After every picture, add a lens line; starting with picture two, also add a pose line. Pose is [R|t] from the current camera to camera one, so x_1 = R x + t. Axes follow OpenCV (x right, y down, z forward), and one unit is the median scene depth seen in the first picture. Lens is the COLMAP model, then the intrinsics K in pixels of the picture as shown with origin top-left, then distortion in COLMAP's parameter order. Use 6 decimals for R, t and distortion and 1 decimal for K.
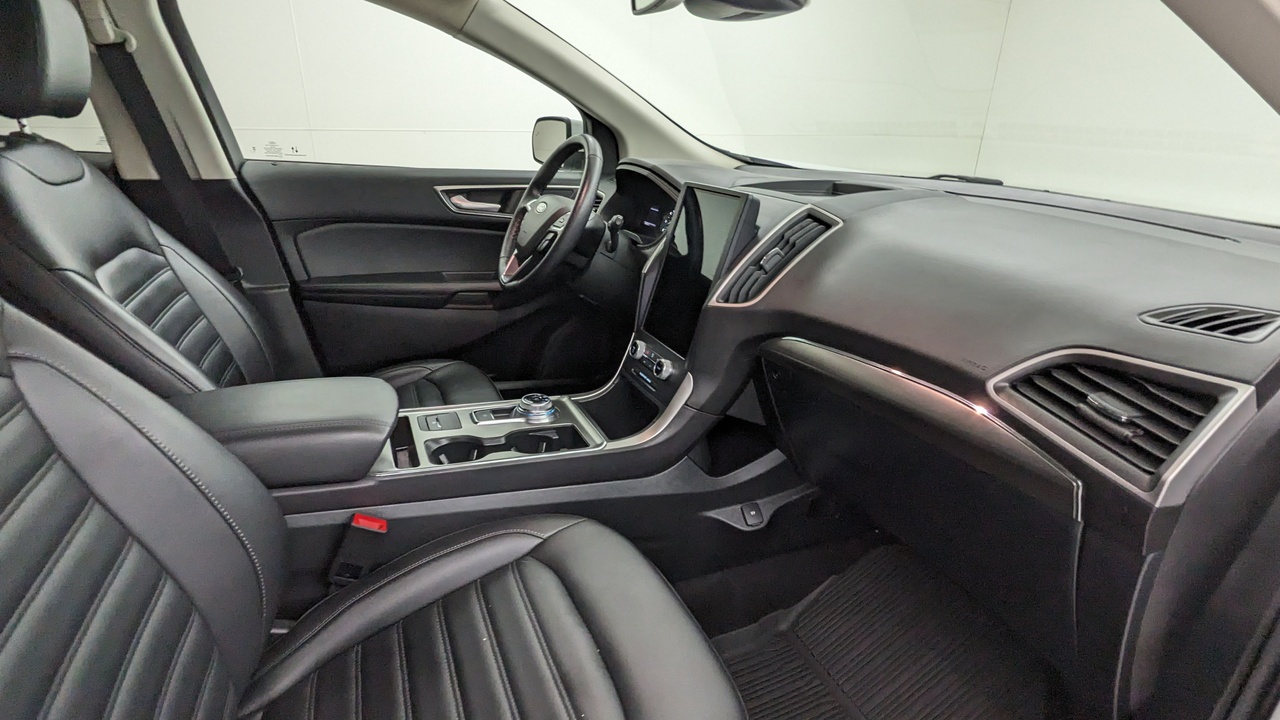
lens RADIAL K [[595.5, 0, 642.7], [0, 595.5, 362.5], [0, 0, 1]] dist [0.003614, -0.004467]
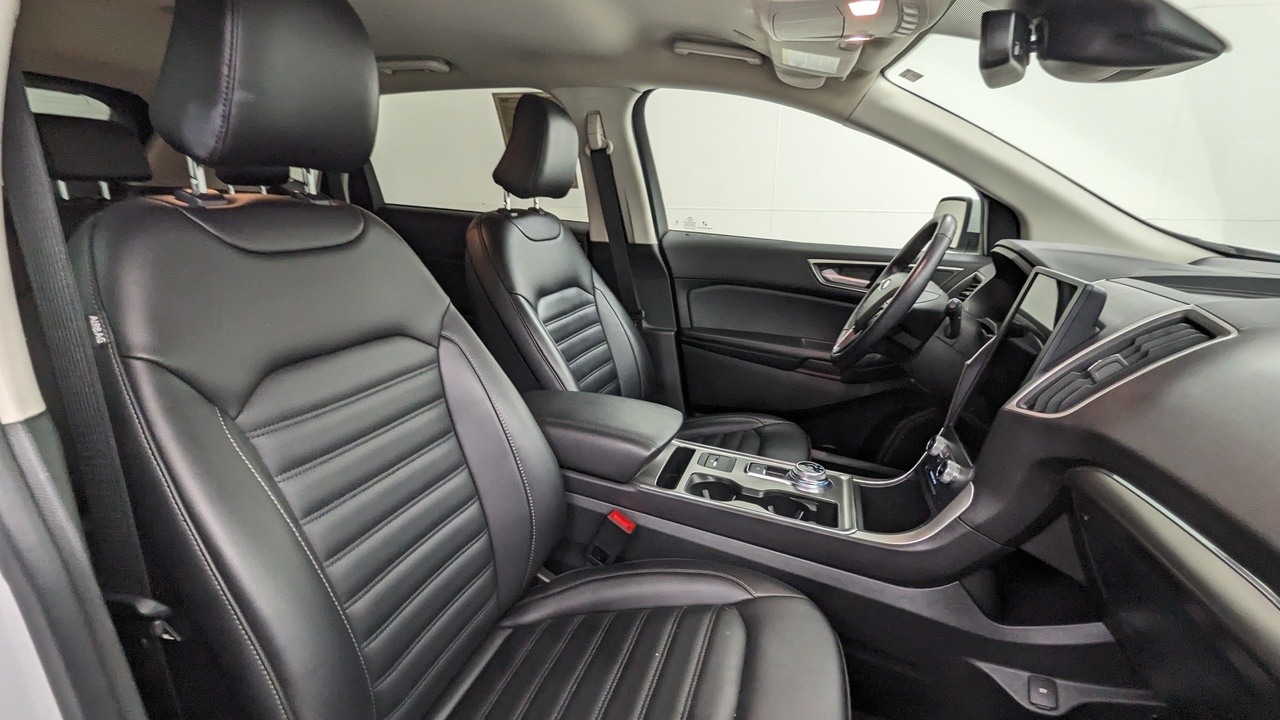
lens RADIAL K [[595.5, 0, 649.4], [0, 595.5, 366.3], [0, 0, 1]] dist [0.003614, -0.004467]
pose [[0.769412, 0.167668, -0.616354, 0.206121], [-0.238876, 0.970448, -0.034202, -0.004330], [0.592404, 0.173548, 0.786726, 0.028152]]
